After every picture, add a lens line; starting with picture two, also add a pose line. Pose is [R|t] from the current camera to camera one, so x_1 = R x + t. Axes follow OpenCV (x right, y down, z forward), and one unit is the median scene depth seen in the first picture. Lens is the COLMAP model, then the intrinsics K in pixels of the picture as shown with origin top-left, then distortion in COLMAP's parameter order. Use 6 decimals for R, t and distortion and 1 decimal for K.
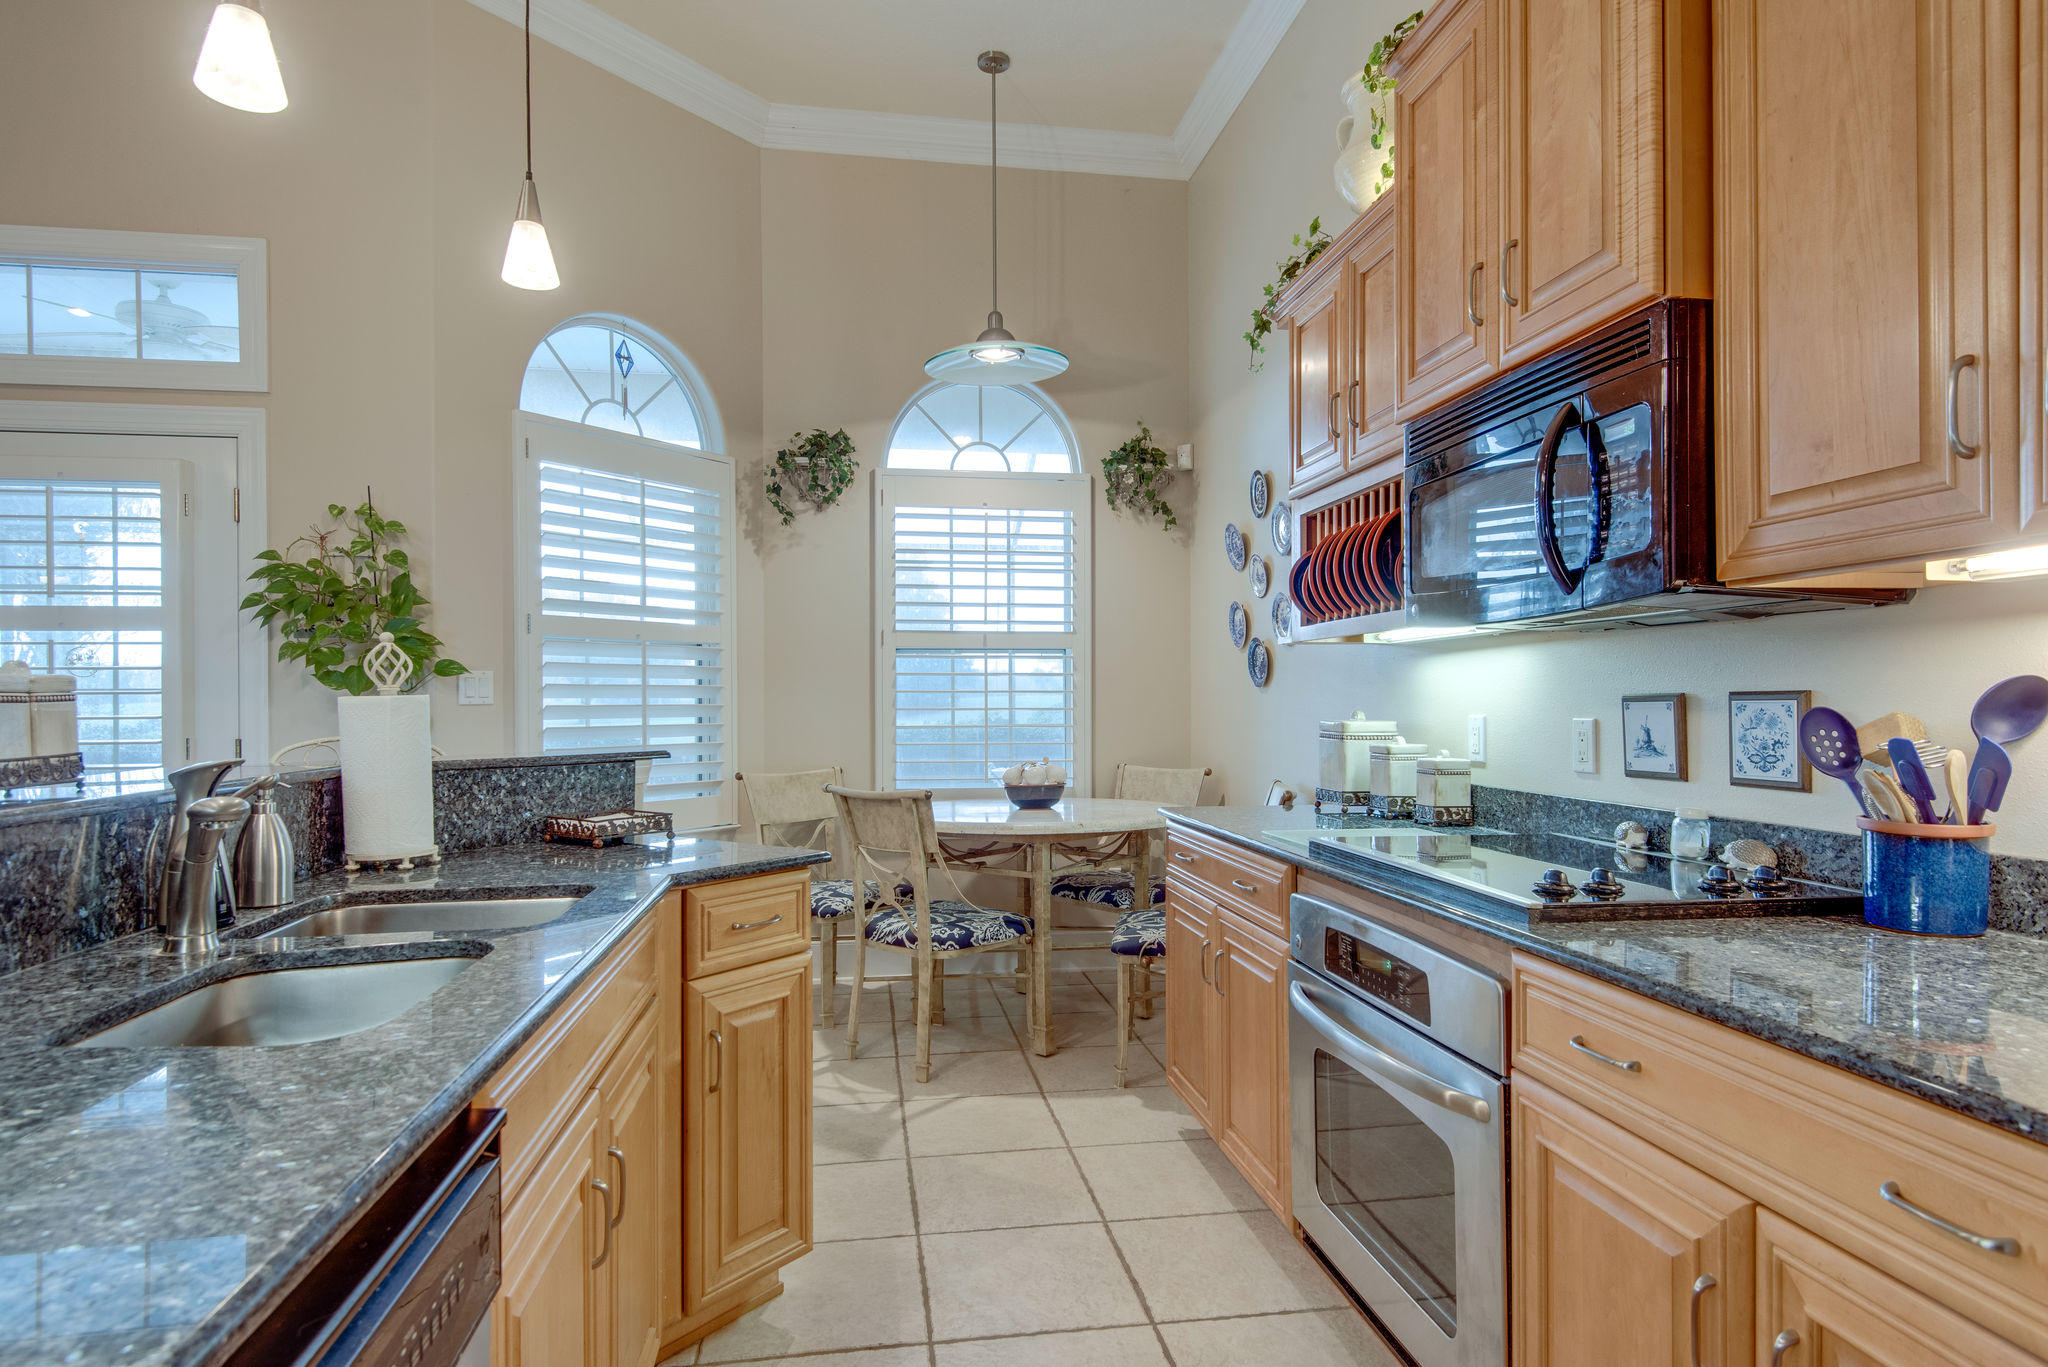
lens RADIAL K [[1115.4, 0, 1005.1], [0, 1115.4, 705.3], [0, 0, 1]] dist [0.023206, -0.013218]
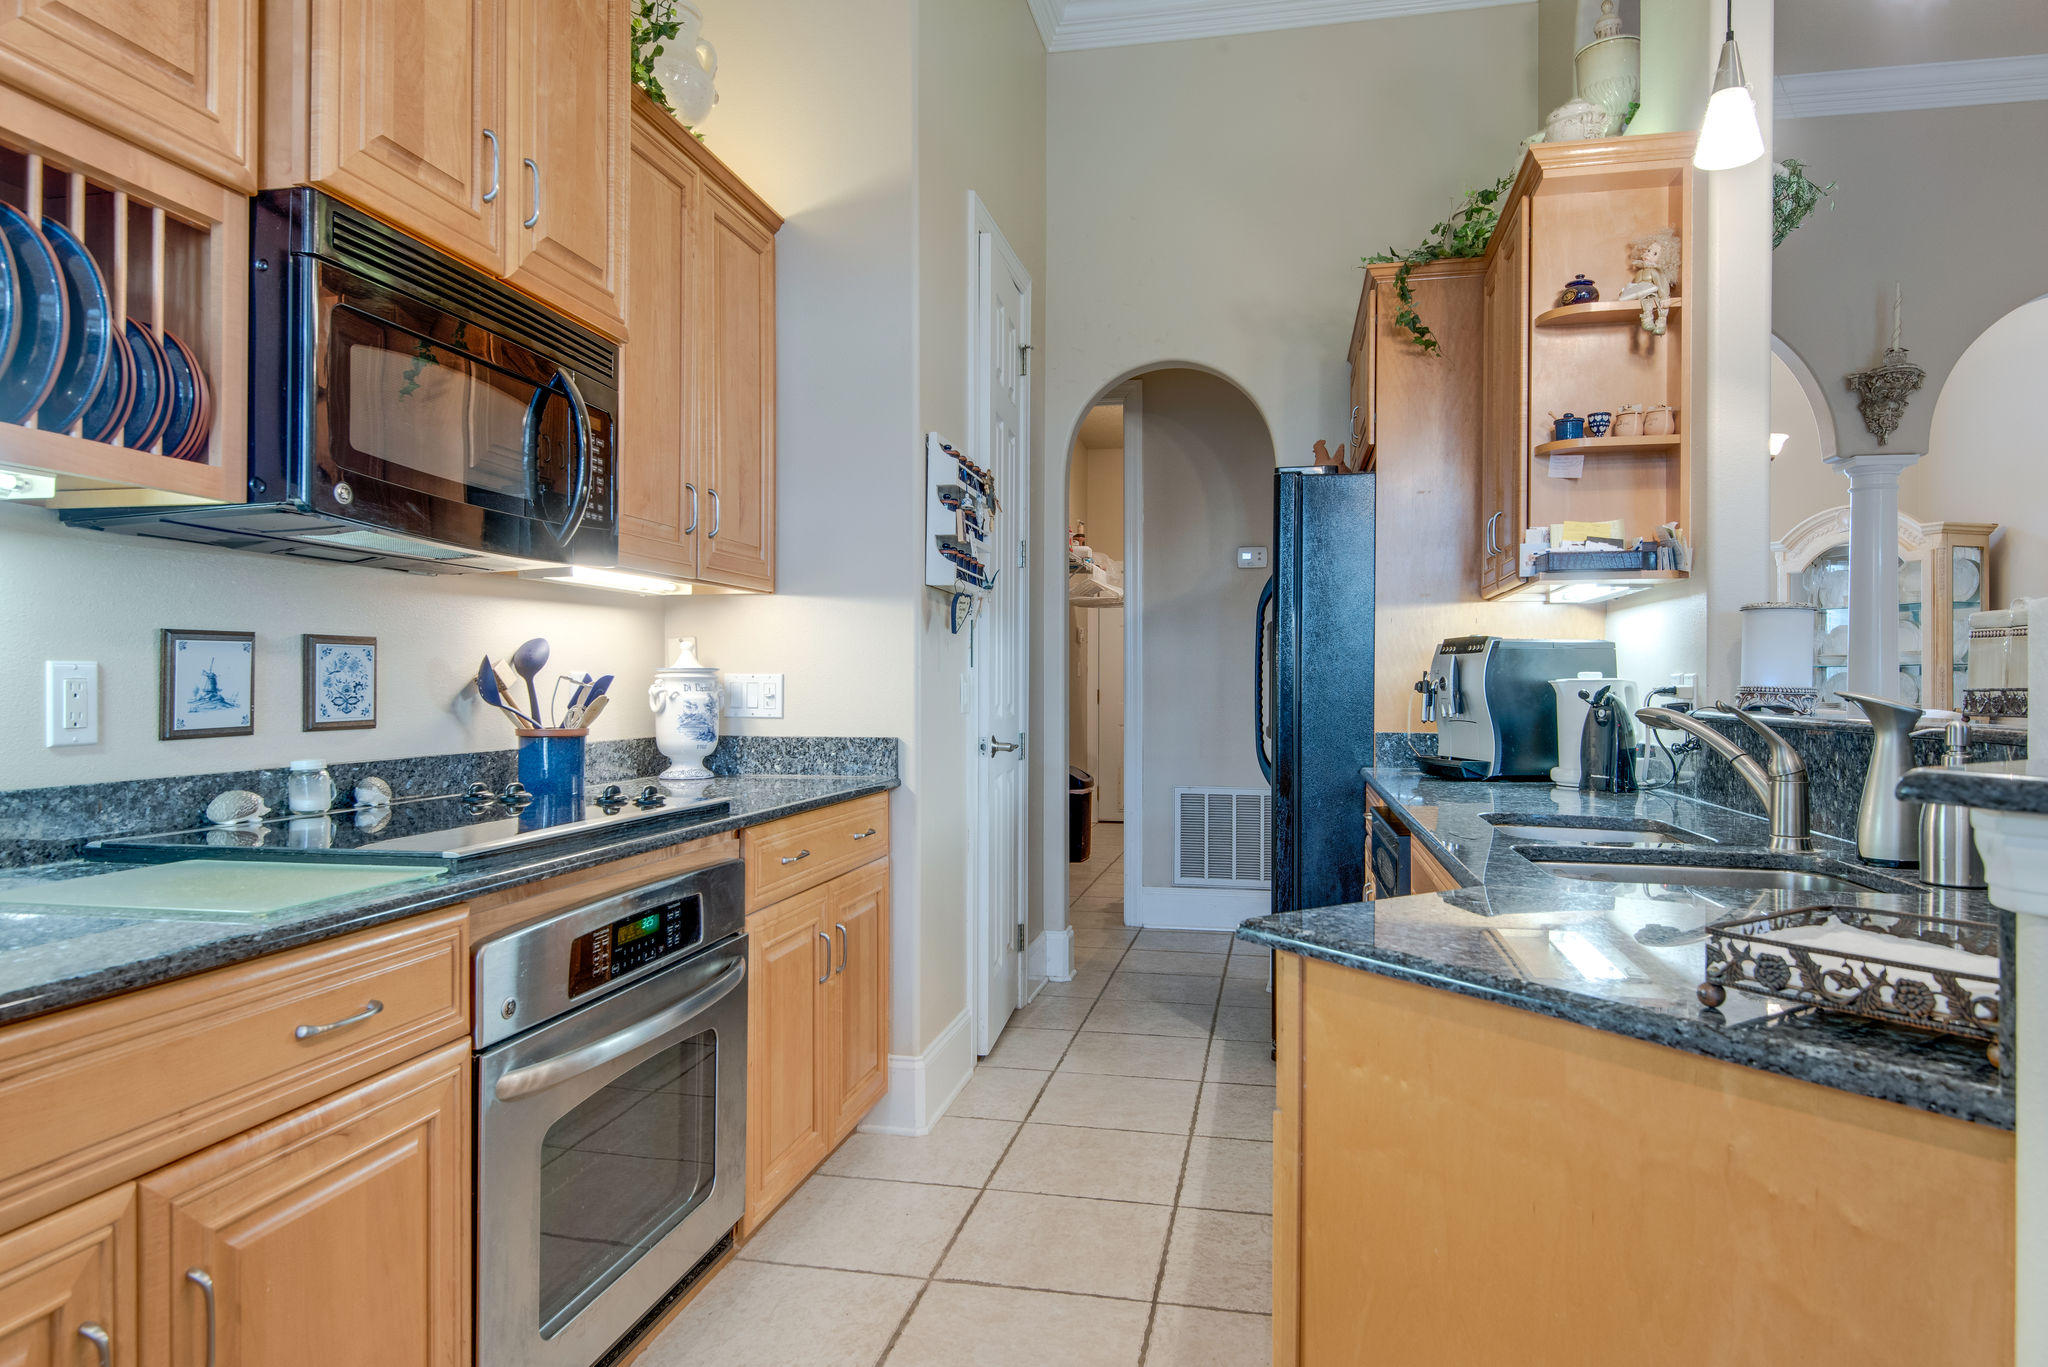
lens RADIAL K [[1238.9, 0, 1060.2], [0, 1238.9, 665.9], [0, 0, 1]] dist [0.020112, -0.004271]
pose [[-0.932990, 0.005857, 0.359855, -0.193088], [0.002719, 0.999954, -0.009227, 0.013795], [-0.359892, -0.007630, -0.932963, 0.936532]]
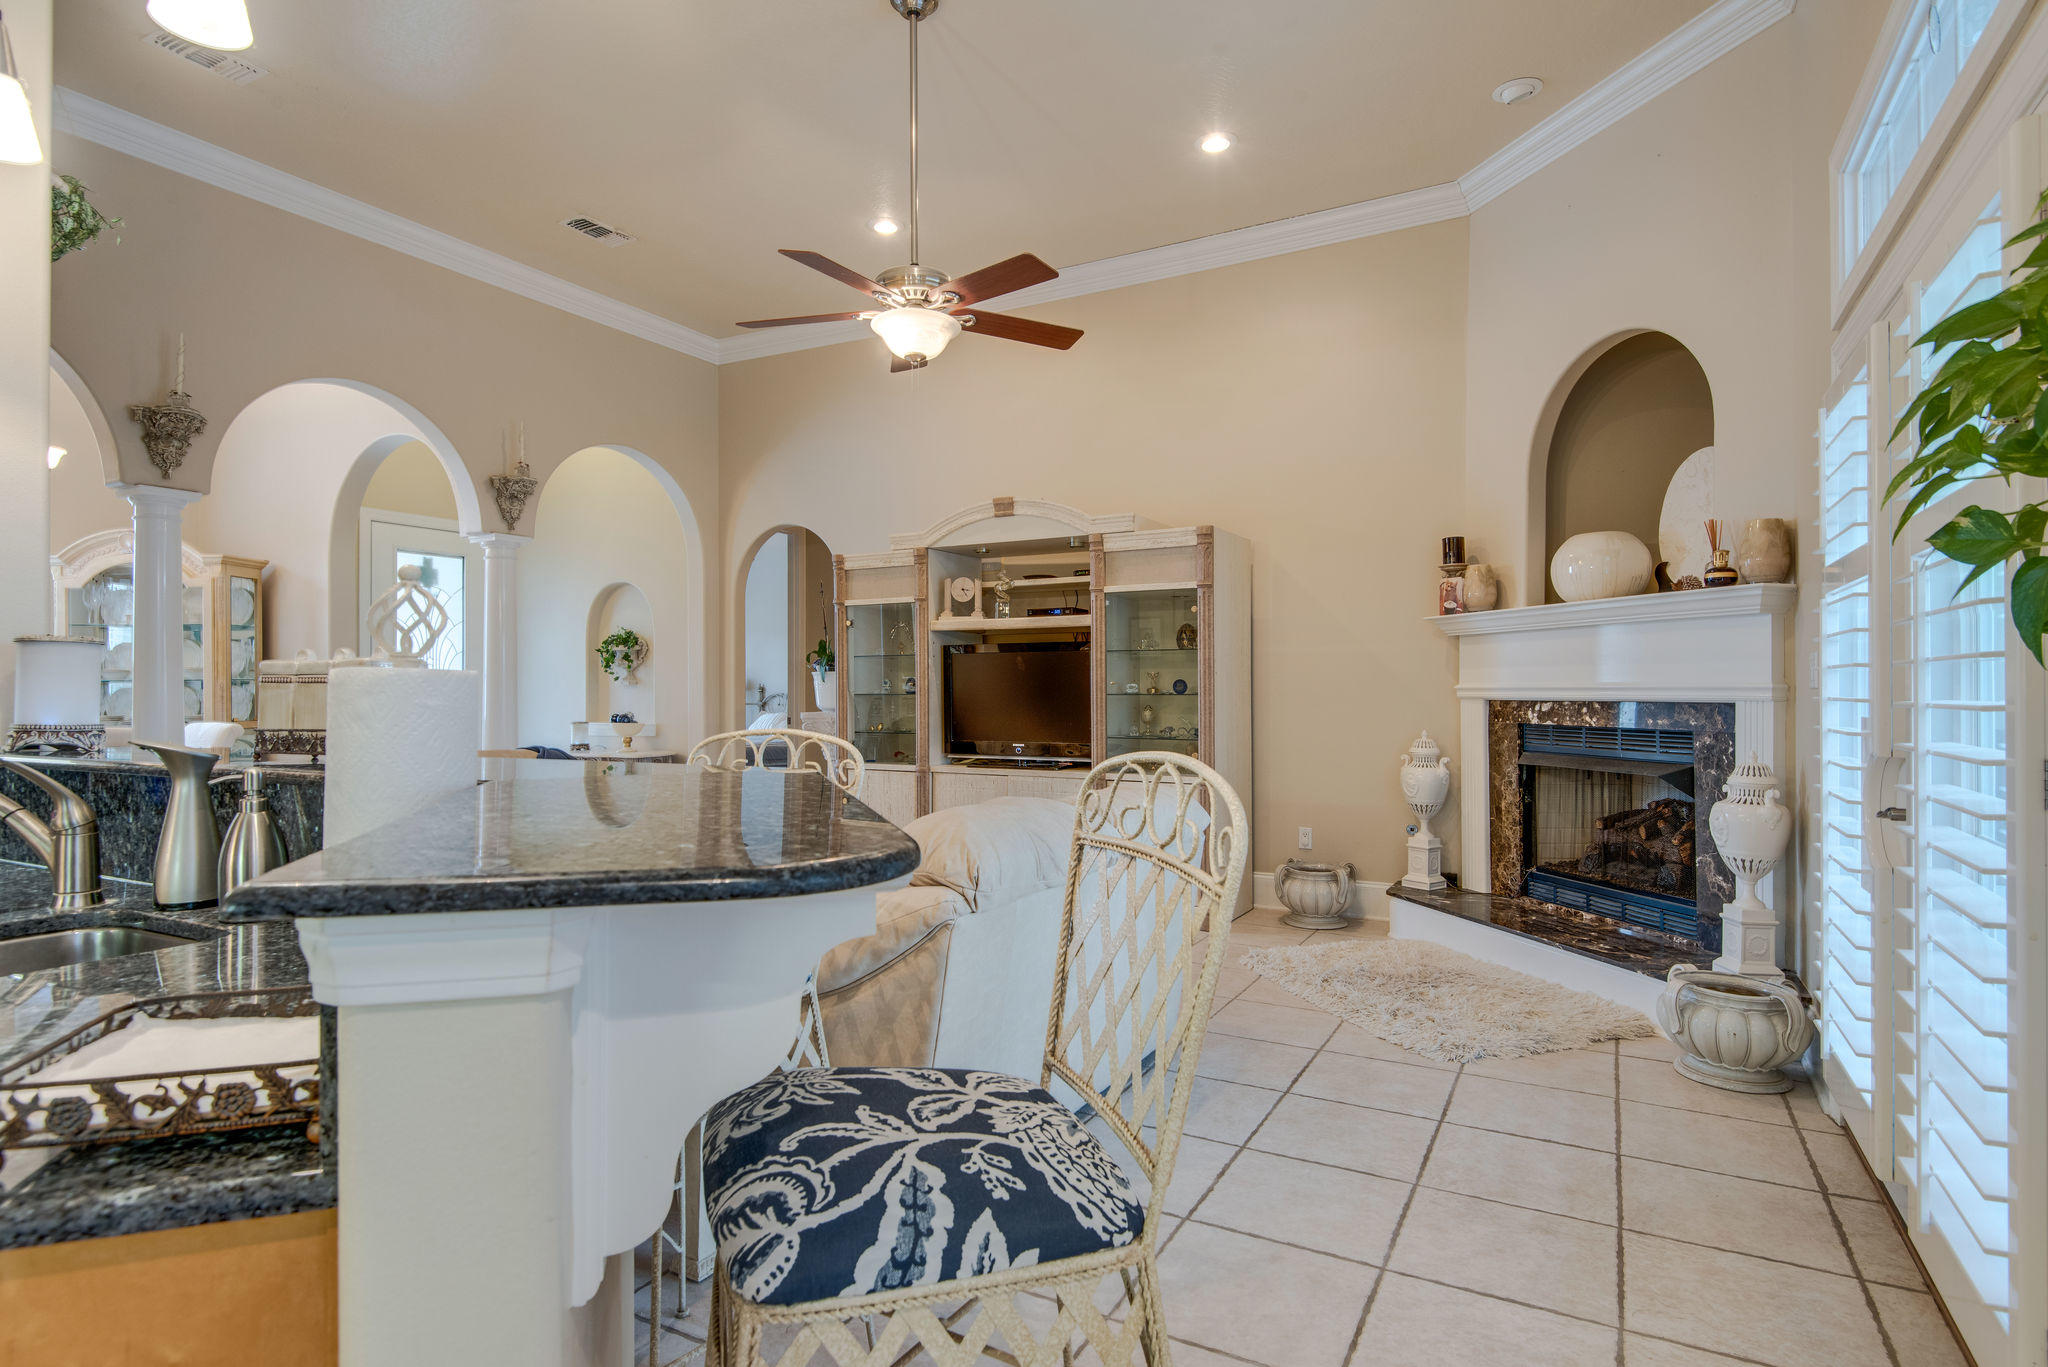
lens RADIAL K [[1036.1, 0, 1033.9], [0, 1036.1, 699.5], [0, 0, 1]] dist [0.015920, -0.016227]
pose [[-0.612599, 0.014333, -0.790264, -0.196923], [-0.000148, 0.999833, 0.018249, -0.001859], [0.790394, 0.011296, -0.612495, 0.897707]]
